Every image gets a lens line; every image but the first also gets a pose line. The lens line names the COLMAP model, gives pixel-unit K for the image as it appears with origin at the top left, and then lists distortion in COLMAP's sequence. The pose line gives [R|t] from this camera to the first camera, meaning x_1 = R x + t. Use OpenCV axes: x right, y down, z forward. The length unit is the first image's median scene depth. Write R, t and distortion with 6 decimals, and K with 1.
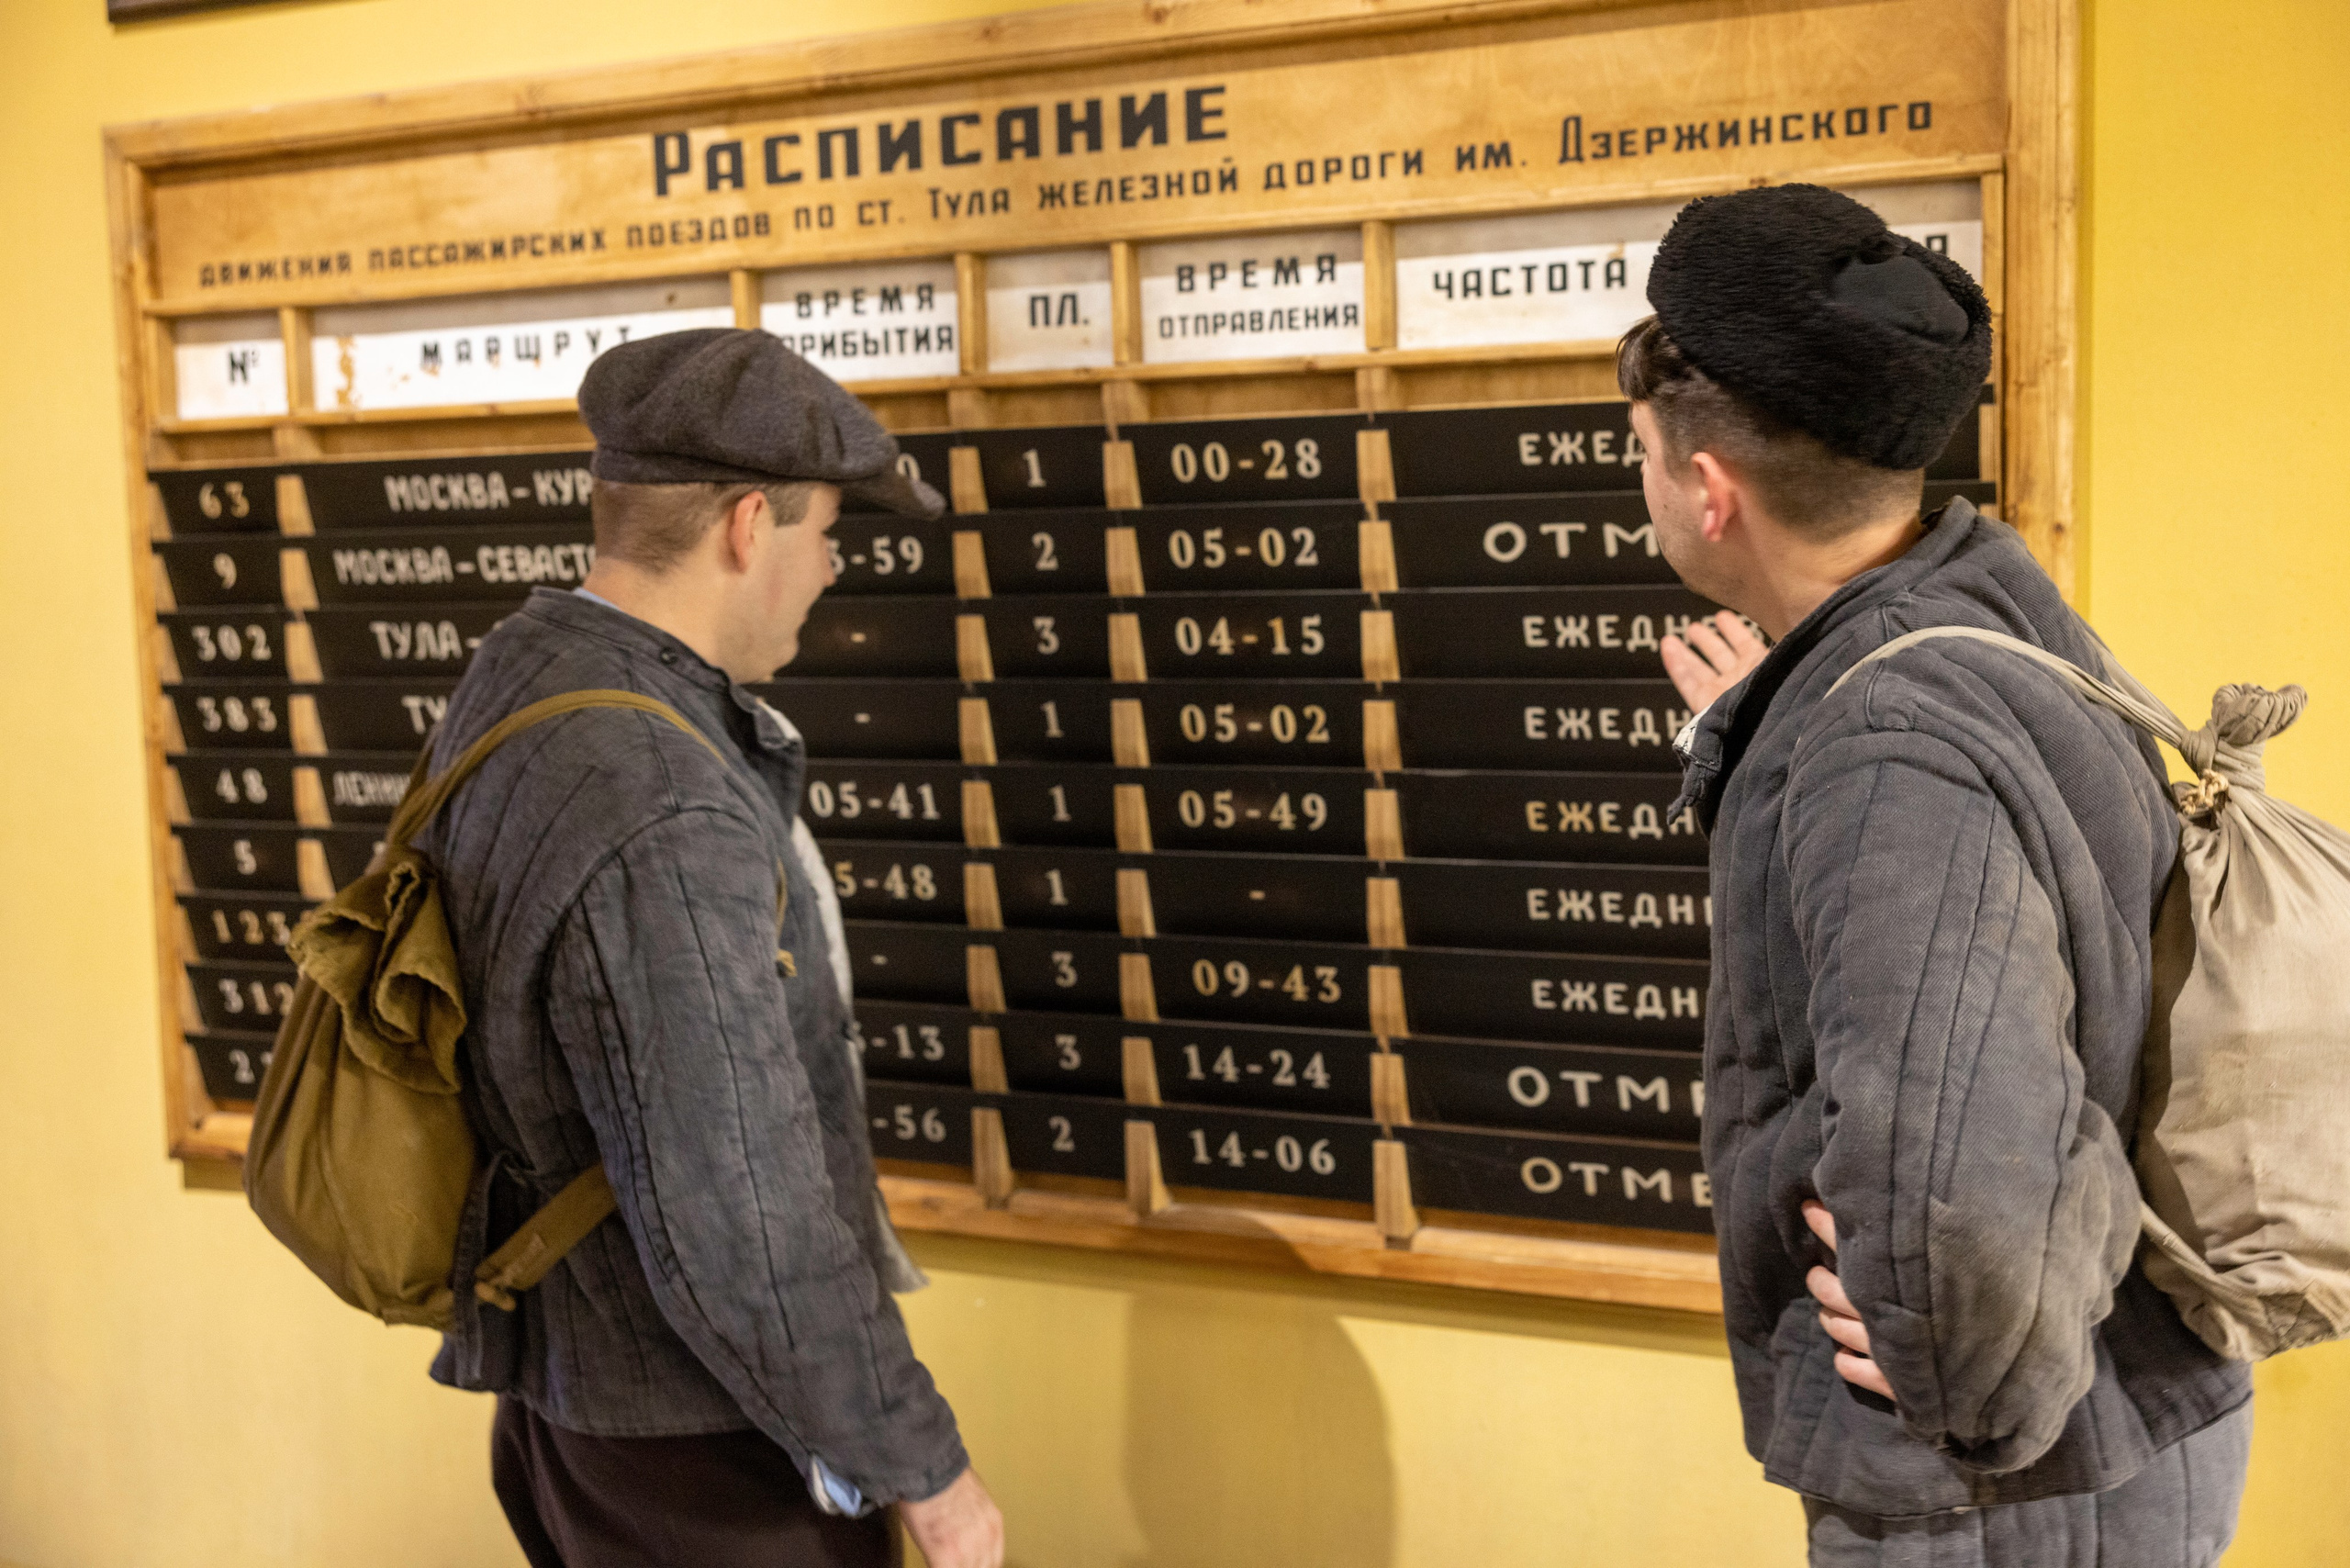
lens RADIAL K [[2672.3, 0, 1159.2], [0, 2672.3, 765.1], [0, 0, 1]] dist [0.011950, 0.000000]
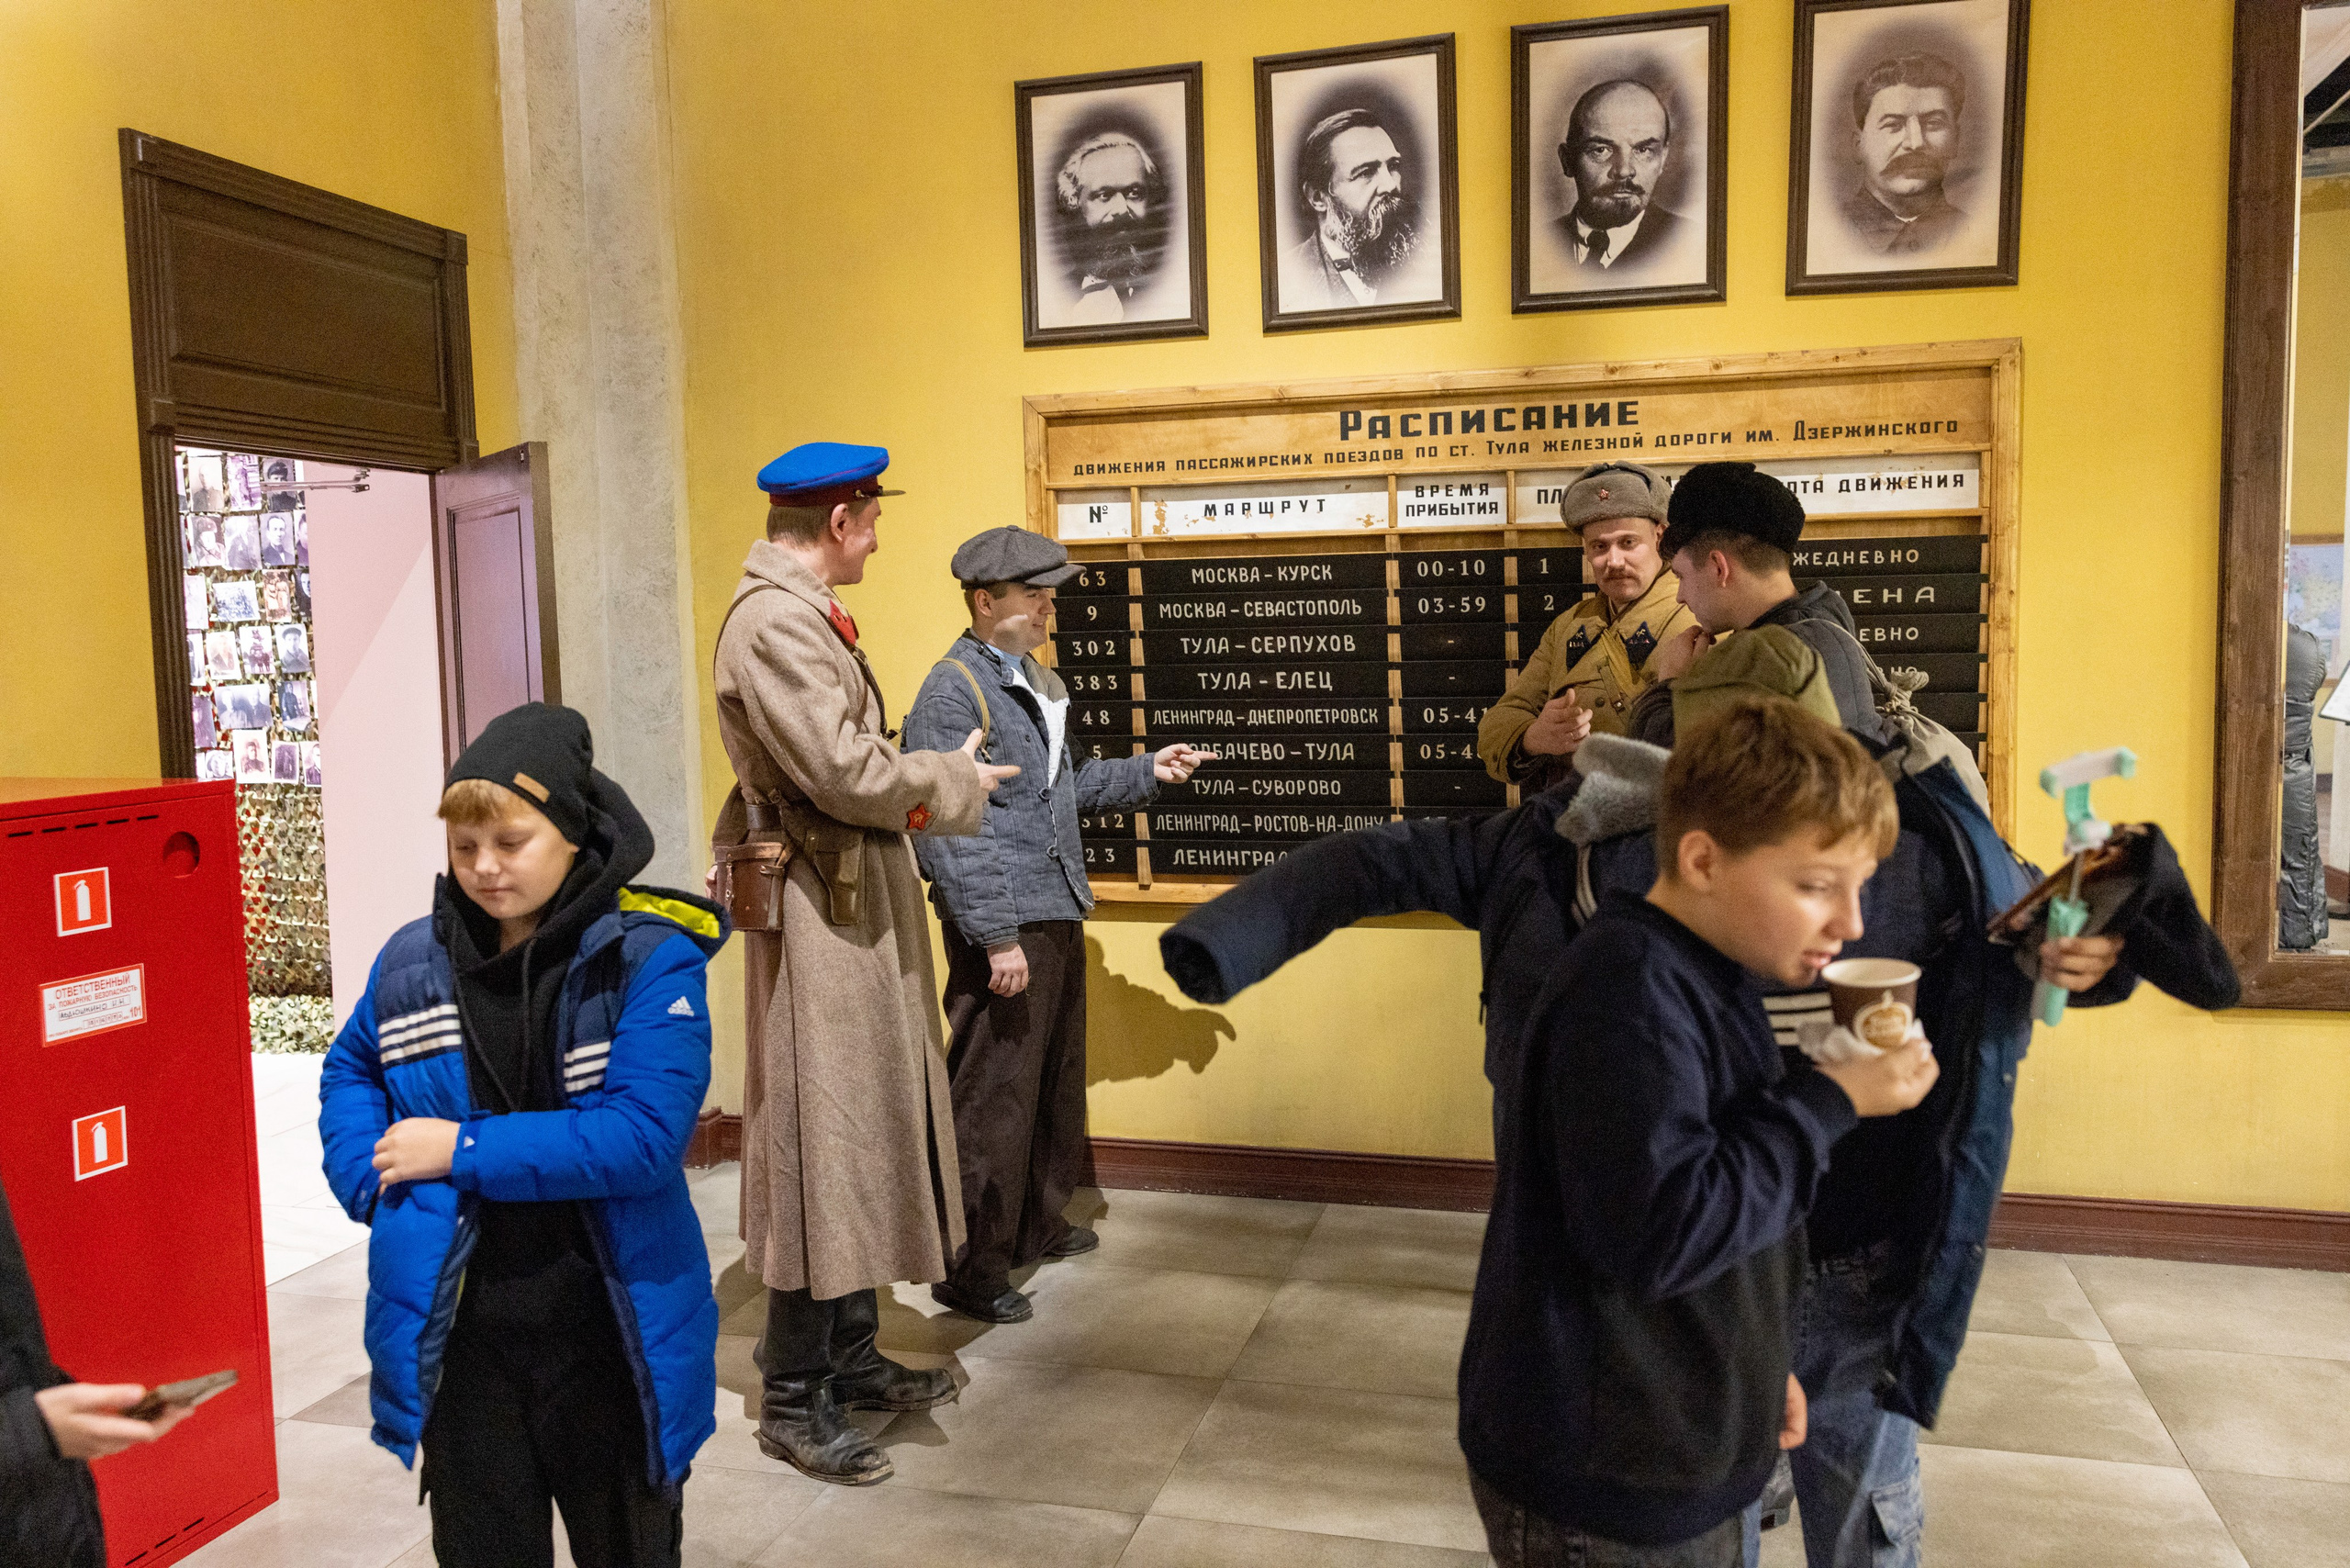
lens RADIAL K [[1830.2, 0, 1188.9], [0, 1830.2, 775.9], [0, 0, 1]] dist [0.008871, 0.005809]
pose [[0.984312, -0.009073, 0.176205, -0.611763], [0.010213, 0.999932, -0.005561, 0.071840], [-0.176142, 0.007273, 0.984338, -0.468971]]
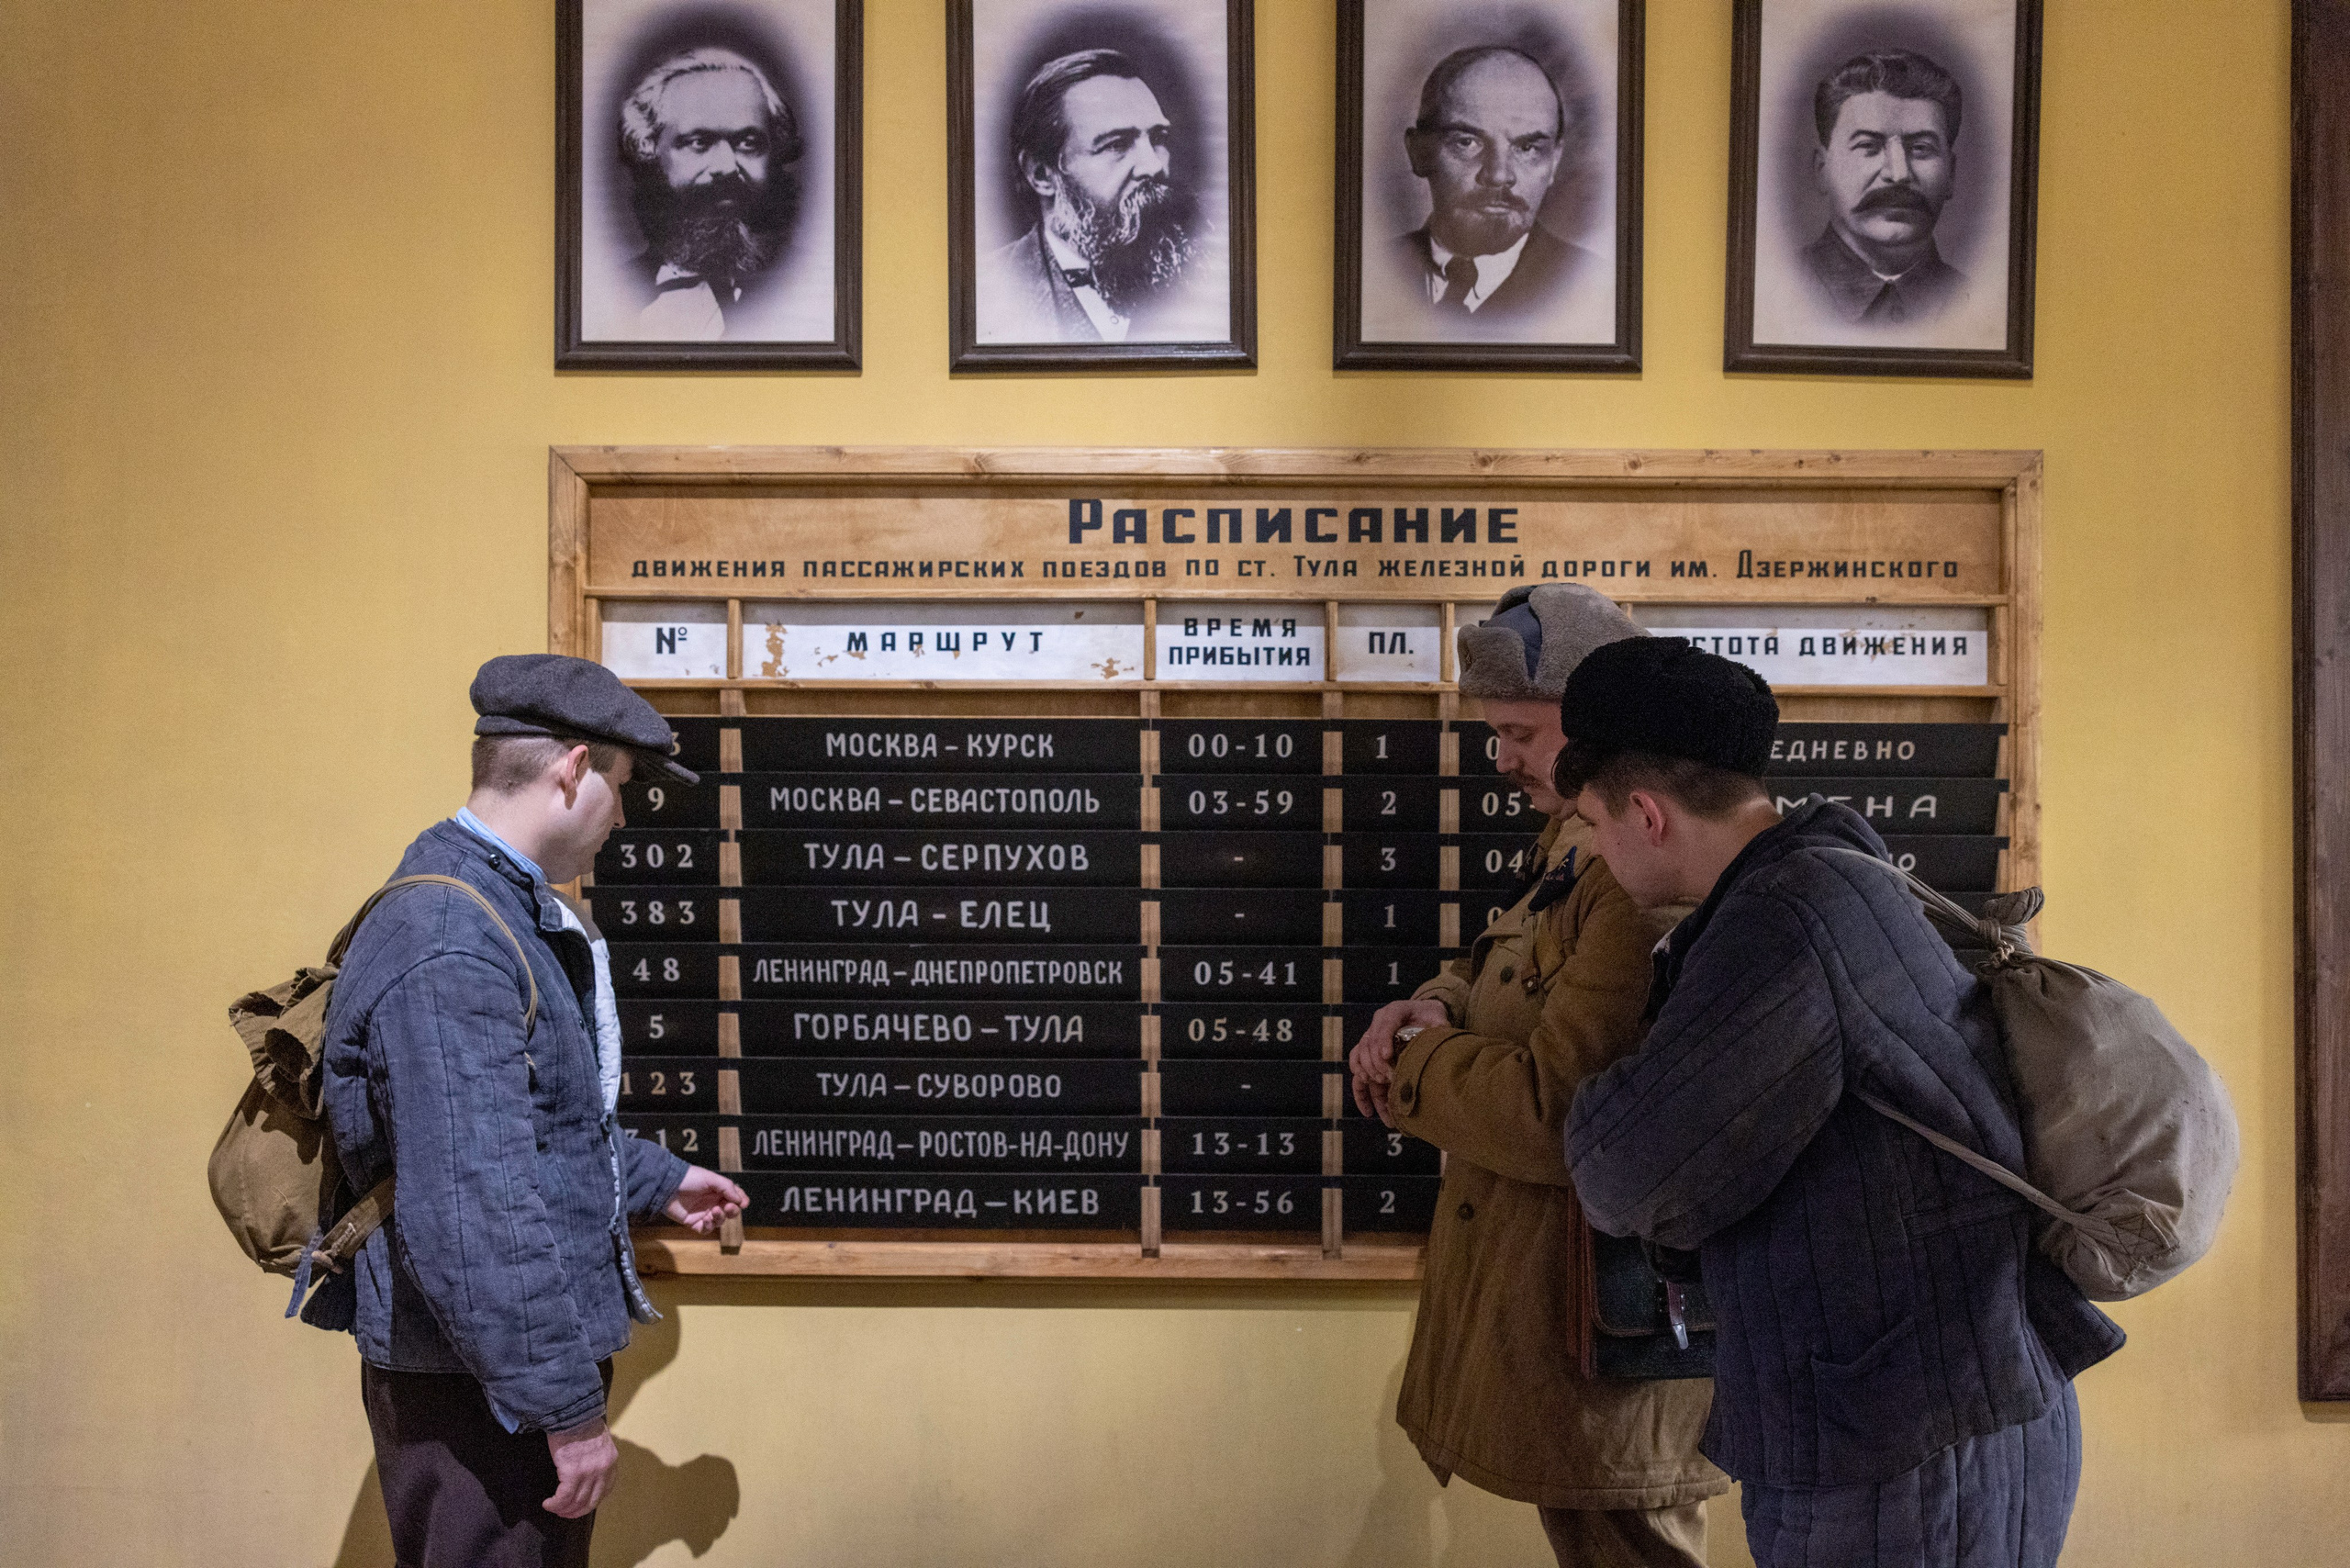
lens RADIAL K [[2124.7, 0, 1185.5], [0, 2124.7, 764.8], [0, 0, 1]] dist [-0.000705, 0.000000]
pose [[0.903172, 0.038106, 0.427585, -0.644479], [0.007880, 0.994413, -0.105265, 0.022402], [-0.429208, 0.098441, 0.897825, -0.015156]]
